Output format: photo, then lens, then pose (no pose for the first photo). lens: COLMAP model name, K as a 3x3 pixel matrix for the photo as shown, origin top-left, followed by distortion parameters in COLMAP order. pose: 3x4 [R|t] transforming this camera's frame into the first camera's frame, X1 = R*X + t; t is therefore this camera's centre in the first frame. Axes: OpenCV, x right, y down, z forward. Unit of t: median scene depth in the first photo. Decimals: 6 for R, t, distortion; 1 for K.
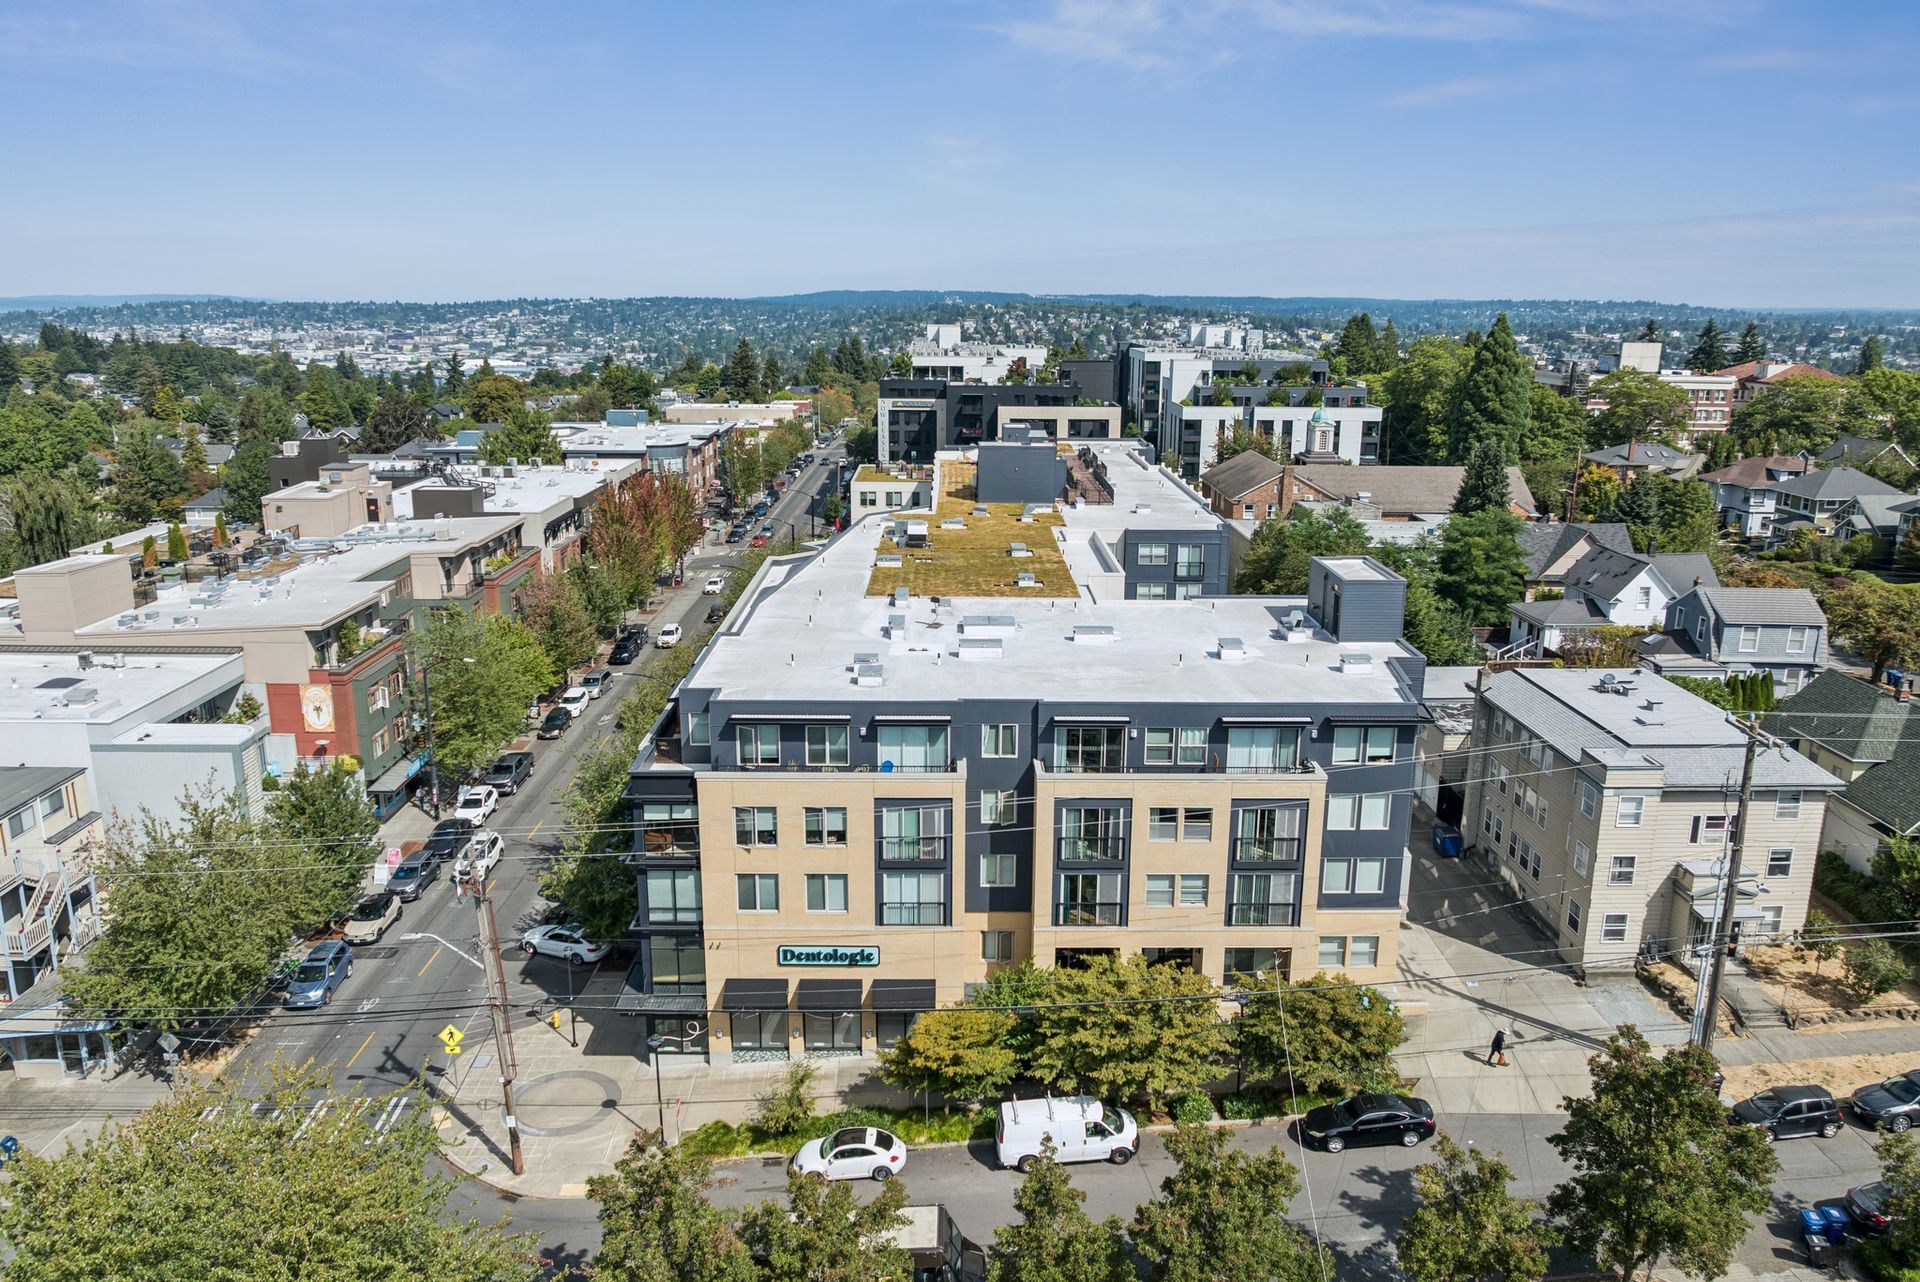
lens RADIAL K [[1363.3, 0, 960.0], [0, 1363.3, 616.4], [0, 0, 1]] dist [-0.035959, -0.007159]
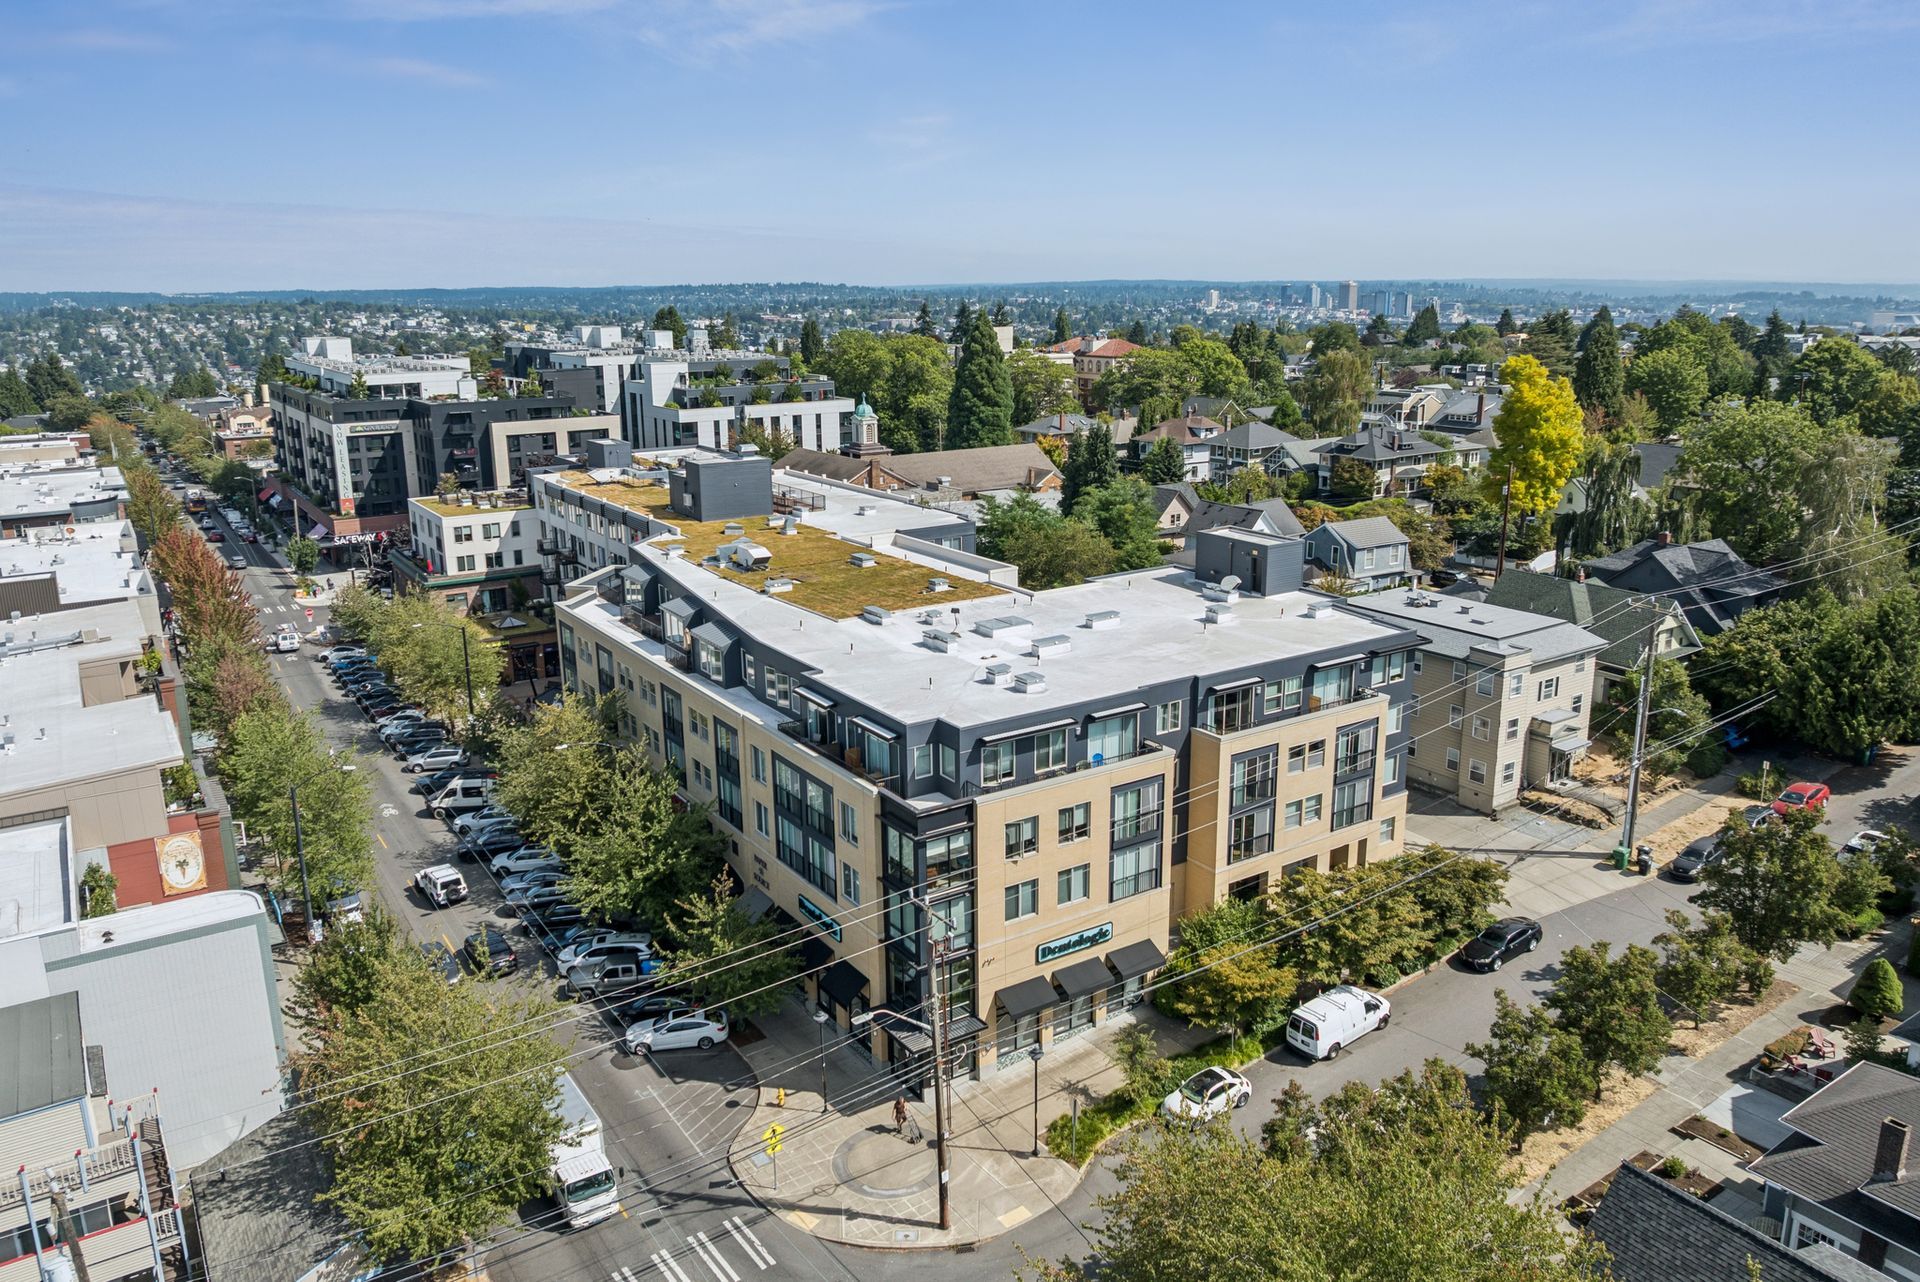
lens RADIAL K [[1374.1, 0, 965.7], [0, 1374.1, 607.3], [0, 0, 1]] dist [-0.035759, -0.000628]
pose [[0.840278, -0.139709, 0.523846, -0.682951], [0.139893, 0.989380, 0.039470, -0.066752], [-0.523797, 0.040117, 0.850898, 0.107085]]
